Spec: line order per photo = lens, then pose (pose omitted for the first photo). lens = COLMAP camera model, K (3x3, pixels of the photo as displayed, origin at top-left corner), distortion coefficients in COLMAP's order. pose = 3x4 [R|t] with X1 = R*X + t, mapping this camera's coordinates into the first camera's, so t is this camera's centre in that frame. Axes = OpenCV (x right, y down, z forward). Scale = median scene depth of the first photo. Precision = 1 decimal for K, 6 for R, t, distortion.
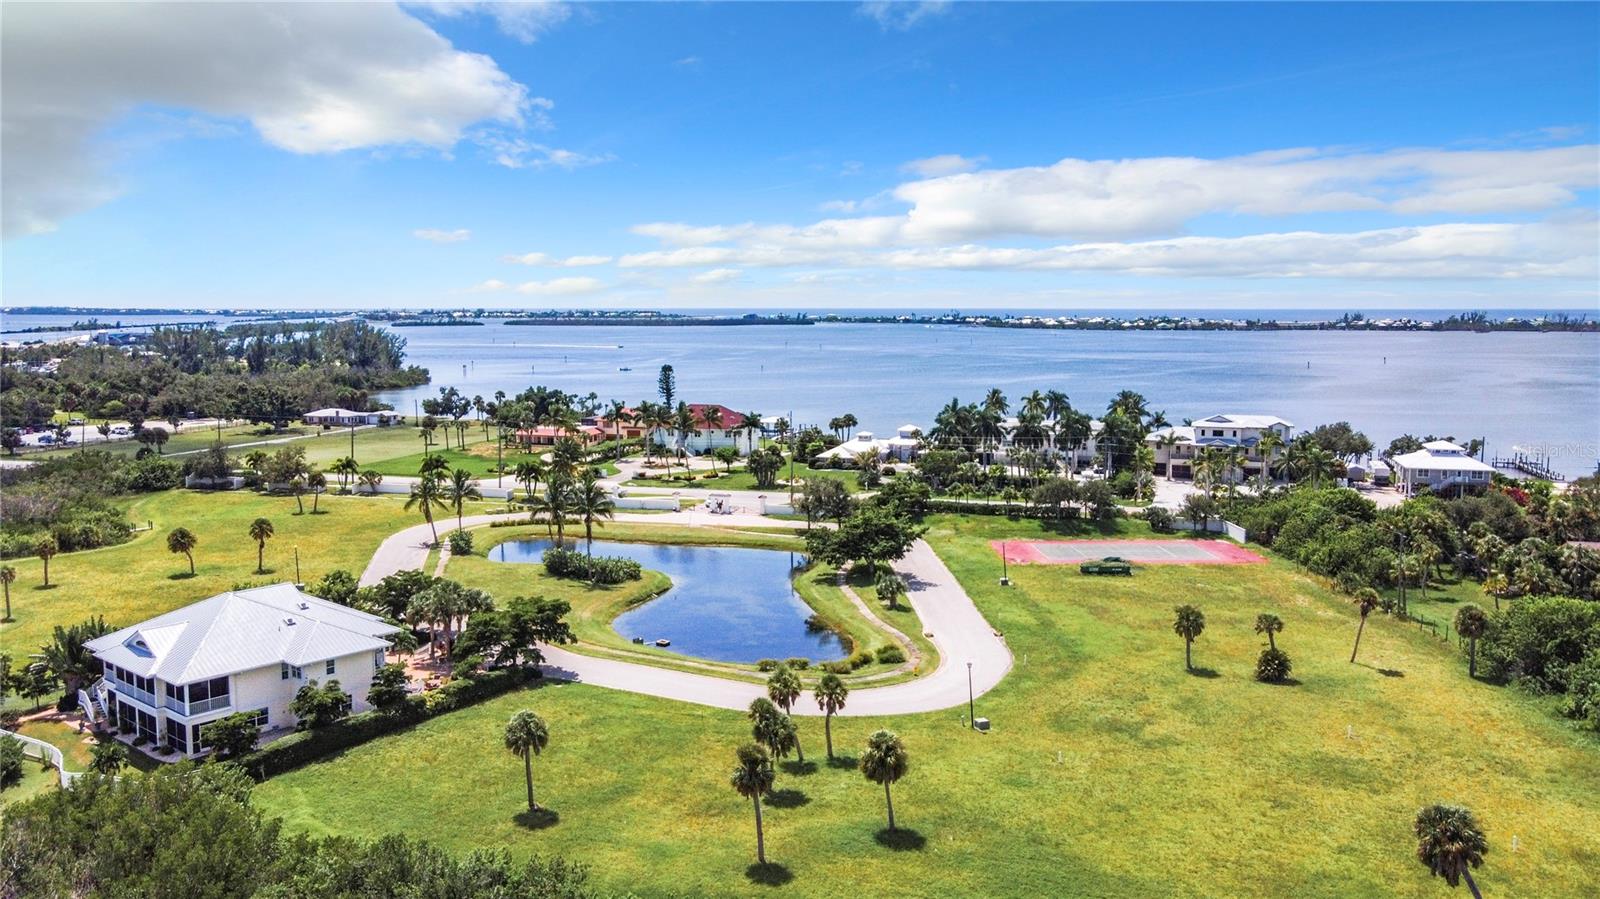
lens RADIAL K [[1227.0, 0, 800.0], [0, 1227.0, 449.5], [0, 0, 1]] dist [0.008559, 0.010747]
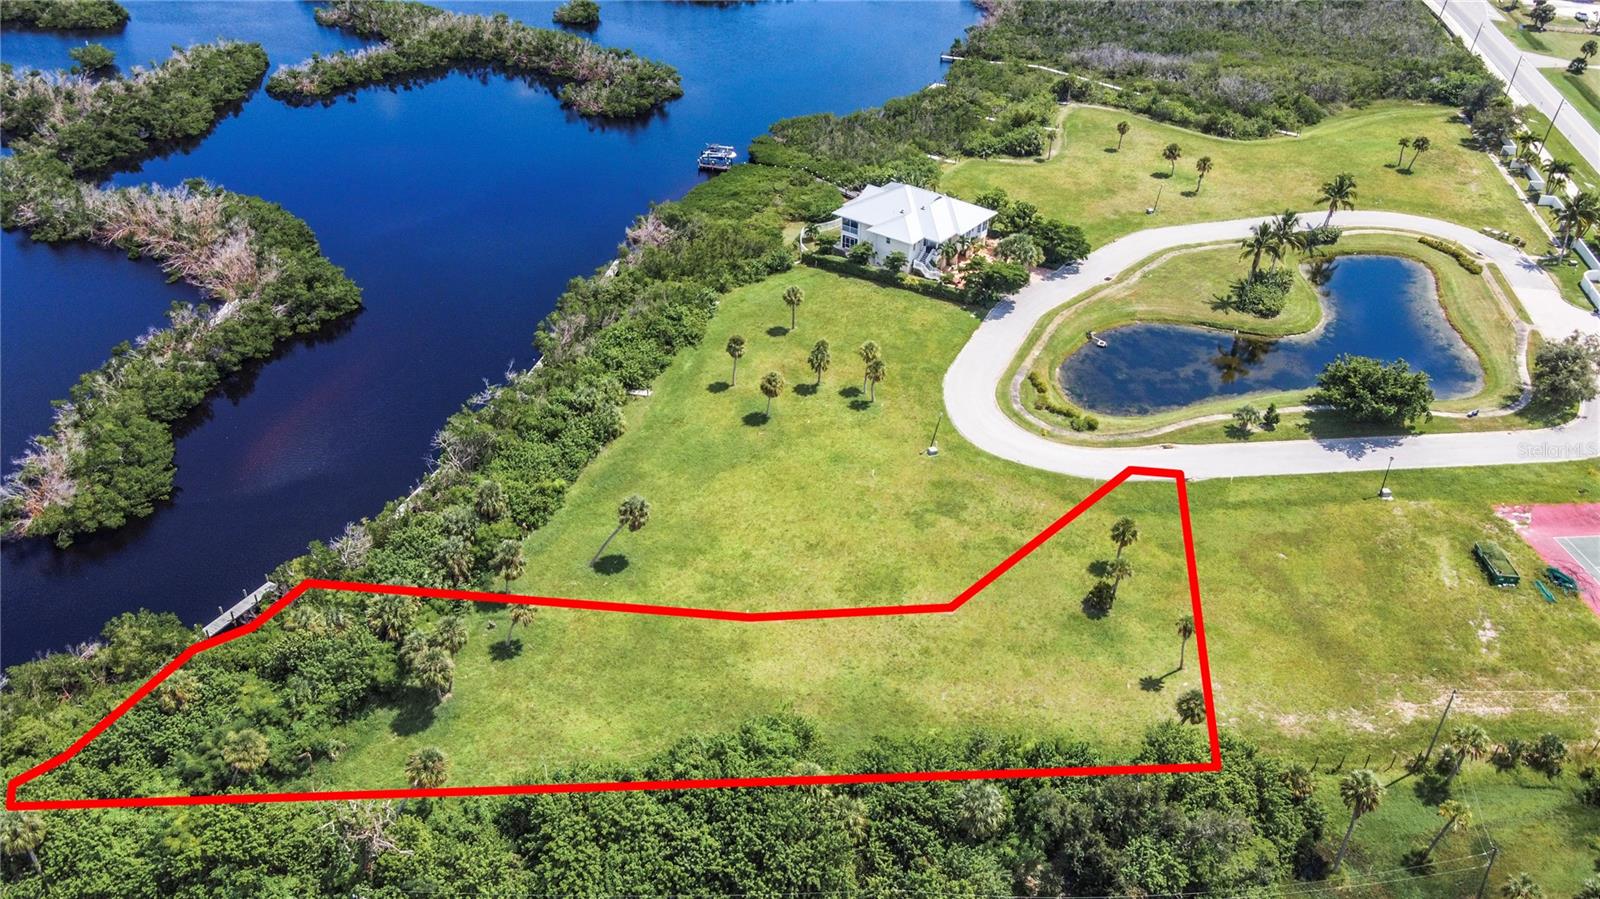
lens RADIAL K [[1227.0, 0, 800.0], [0, 1227.0, 449.5], [0, 0, 1]] dist [0.008559, 0.010747]
pose [[0.050962, 0.544311, -0.837334, 0.903103], [-0.131734, 0.834761, 0.534621, -0.359960], [0.989974, 0.083060, 0.114245, 0.444986]]
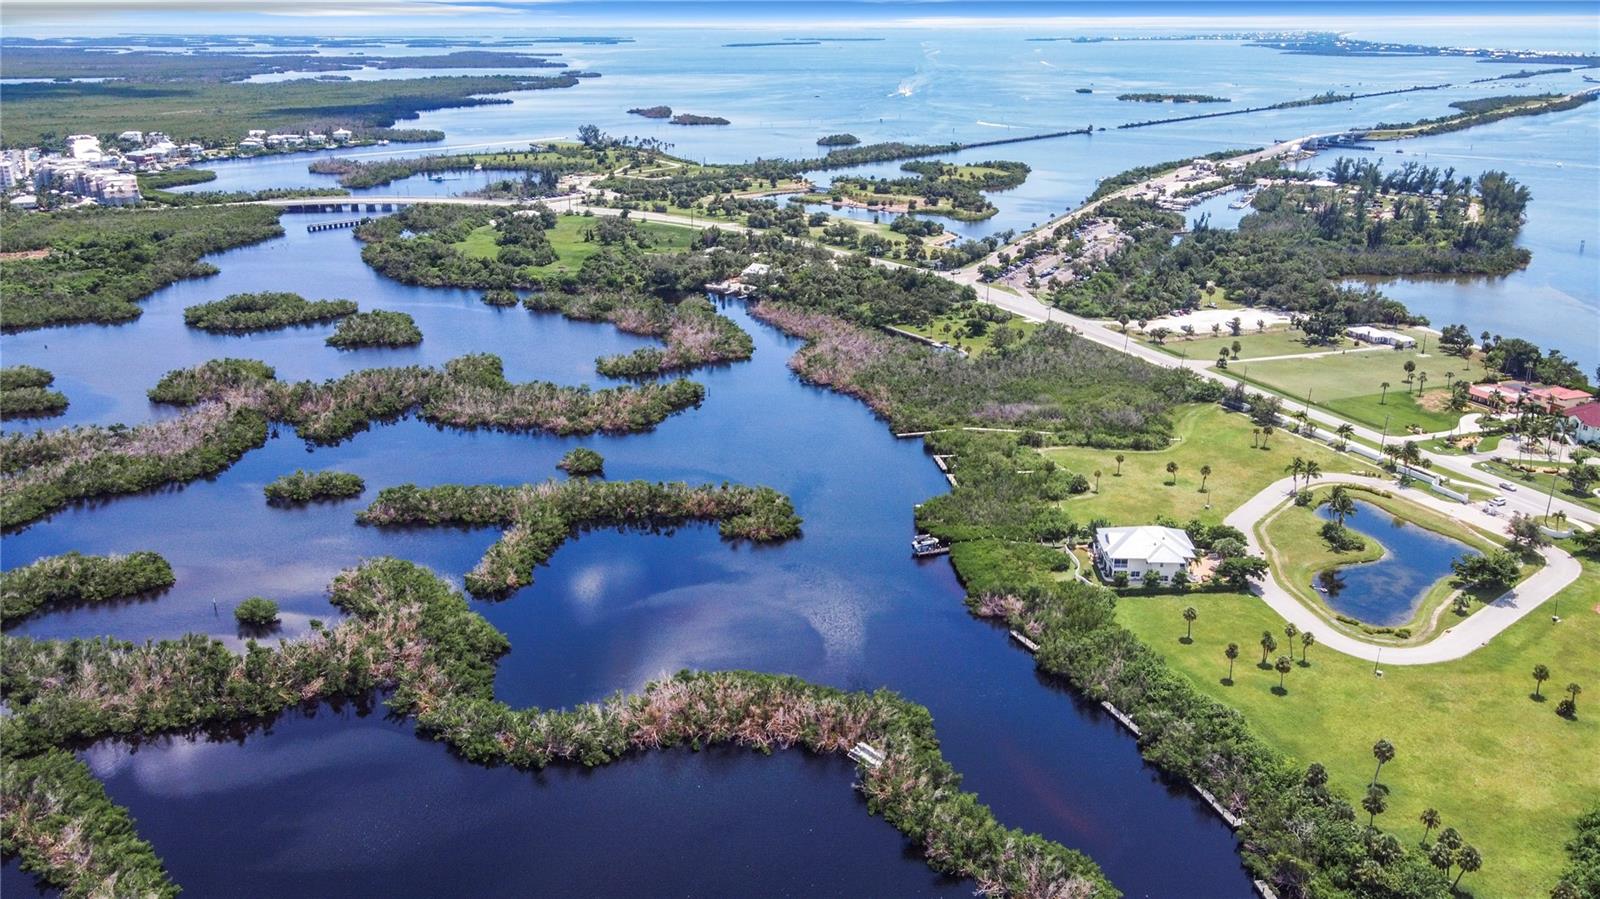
lens RADIAL K [[1227.0, 0, 800.0], [0, 1227.0, 449.5], [0, 0, 1]] dist [0.008559, 0.010747]
pose [[0.598226, 0.248957, -0.761673, 0.781069], [-0.079779, 0.964296, 0.252526, -0.470360], [0.797346, -0.090302, 0.596729, -0.854239]]
